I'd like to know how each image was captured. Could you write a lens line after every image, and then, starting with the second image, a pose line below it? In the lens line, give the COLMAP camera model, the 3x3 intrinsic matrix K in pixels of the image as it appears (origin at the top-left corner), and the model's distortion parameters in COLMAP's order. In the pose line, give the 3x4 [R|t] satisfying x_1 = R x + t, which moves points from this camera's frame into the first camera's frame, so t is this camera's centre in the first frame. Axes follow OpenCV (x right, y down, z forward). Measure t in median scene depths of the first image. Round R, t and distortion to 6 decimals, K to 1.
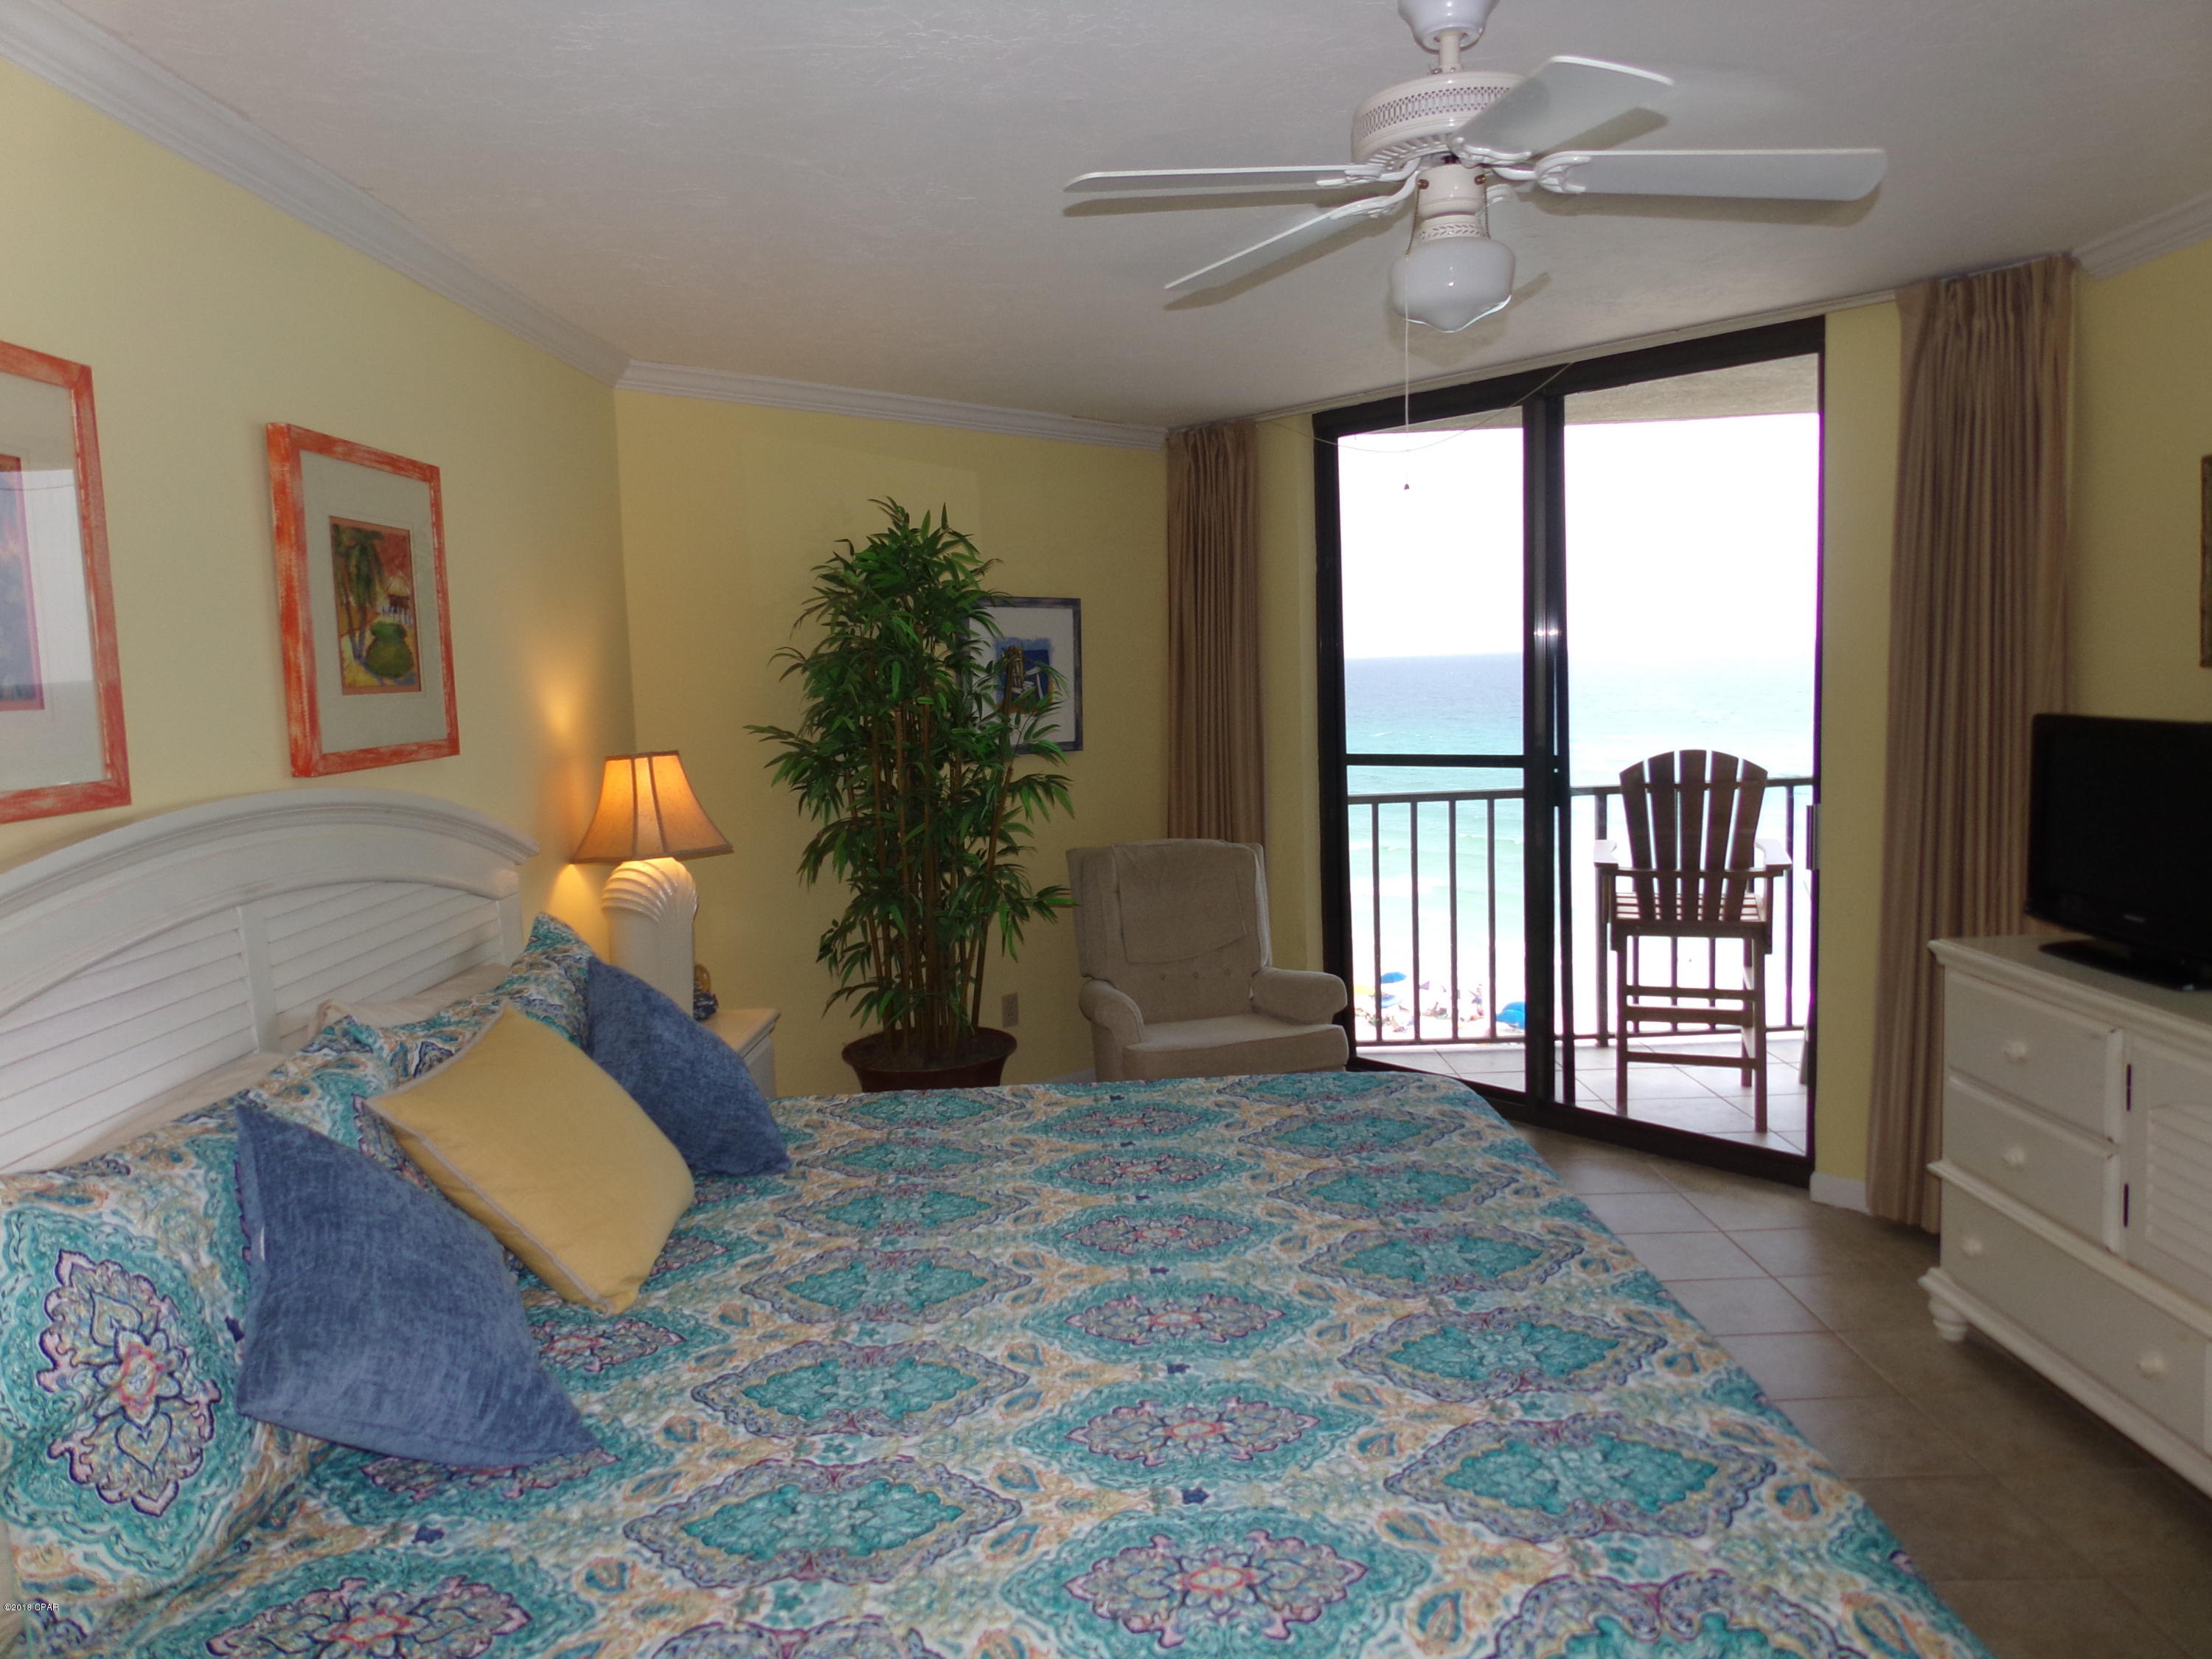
lens RADIAL K [[1482.1, 0, 1100.0], [0, 1482.1, 831.8], [0, 0, 1]] dist [0.058417, -0.076465]
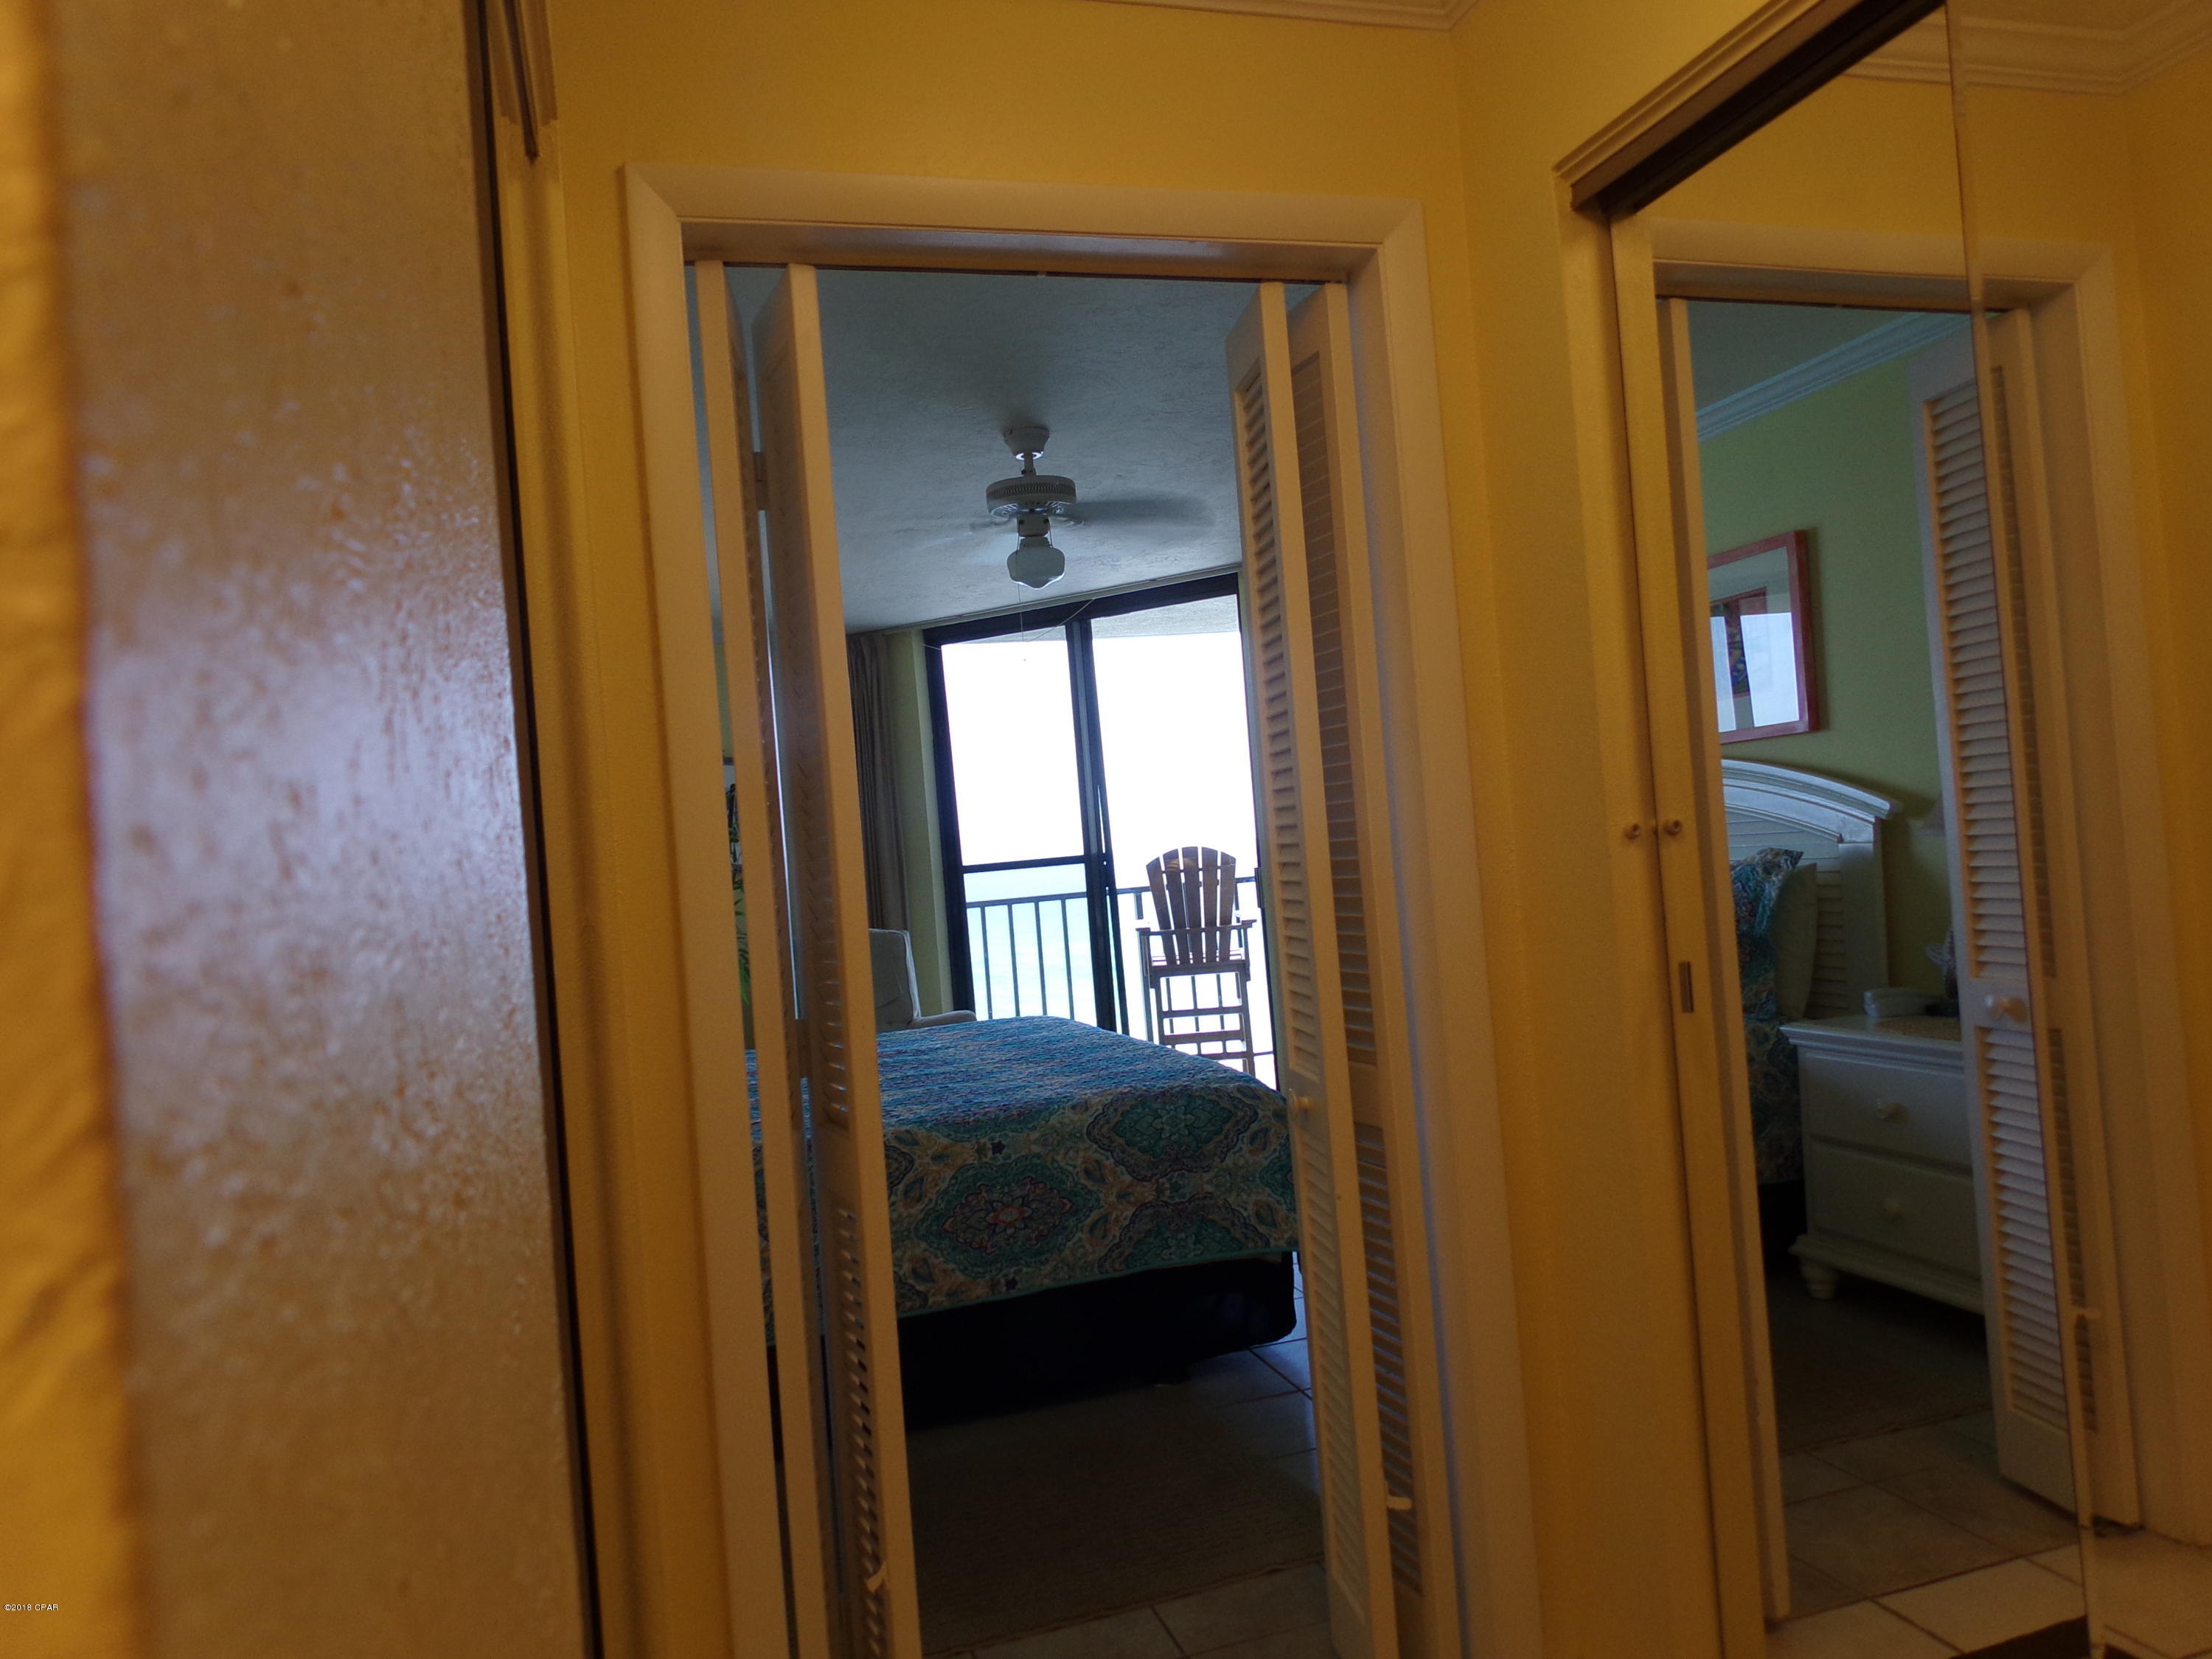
lens RADIAL K [[1512.8, 0, 1103.9], [0, 1512.8, 821.3], [0, 0, 1]] dist [0.006531, -0.022255]
pose [[0.955355, -0.038623, 0.292924, -0.134544], [0.084131, 0.985938, -0.144388, 0.134577], [-0.283228, 0.162586, 0.945171, -0.430625]]
